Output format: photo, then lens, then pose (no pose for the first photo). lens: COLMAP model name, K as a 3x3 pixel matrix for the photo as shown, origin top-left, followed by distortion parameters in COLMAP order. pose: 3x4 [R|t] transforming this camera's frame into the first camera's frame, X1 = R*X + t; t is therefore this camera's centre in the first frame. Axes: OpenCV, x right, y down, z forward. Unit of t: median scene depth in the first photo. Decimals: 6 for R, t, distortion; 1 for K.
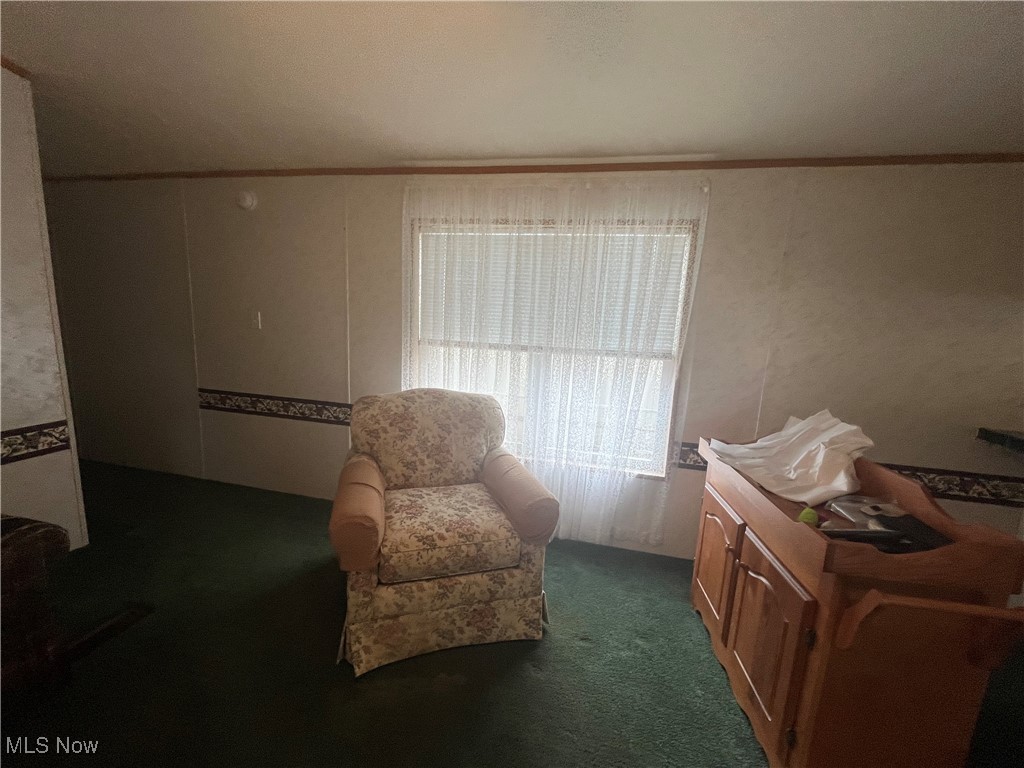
lens RADIAL K [[409.2, 0, 509.5], [0, 409.2, 385.4], [0, 0, 1]] dist [-0.002819, -0.000375]
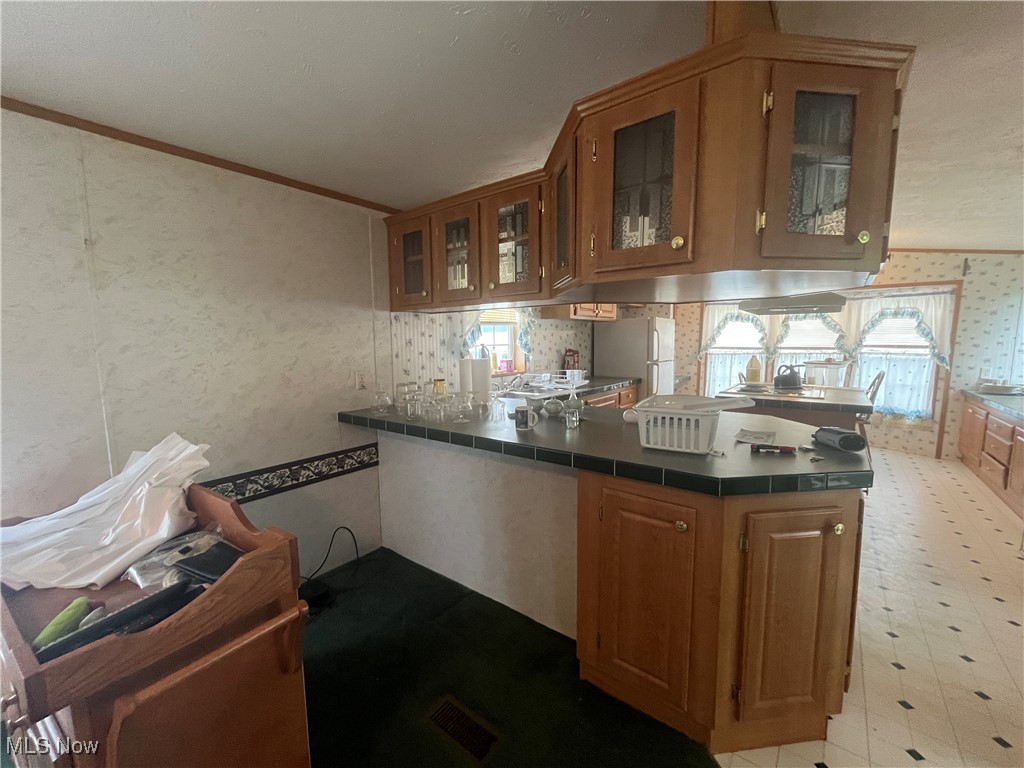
lens RADIAL K [[409.2, 0, 509.5], [0, 409.2, 385.4], [0, 0, 1]] dist [-0.002819, -0.000375]
pose [[0.423810, -0.152240, 0.892865, 0.423633], [0.175659, 0.980872, 0.083867, 0.018015], [-0.888554, 0.121296, 0.442446, 0.012257]]
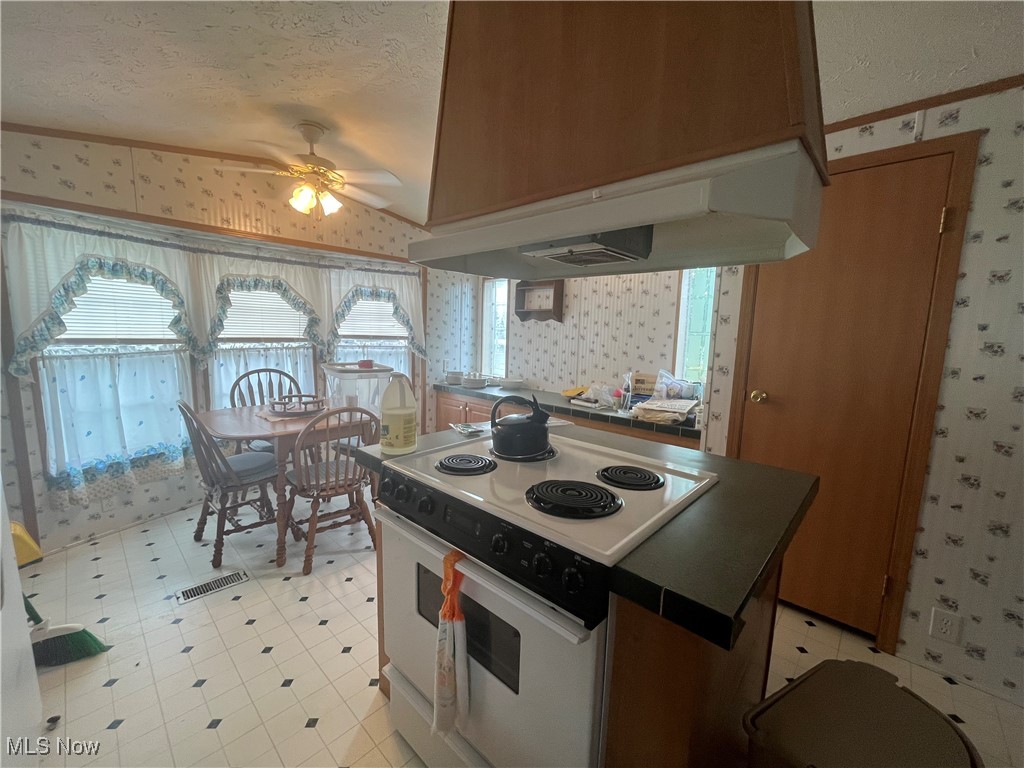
lens RADIAL K [[409.2, 0, 509.5], [0, 409.2, 385.4], [0, 0, 1]] dist [-0.002819, -0.000375]
pose [[-0.856420, -0.139636, 0.497037, 1.929173], [0.016198, 0.954988, 0.296202, 0.059033], [-0.516025, 0.261724, -0.815609, 0.250656]]
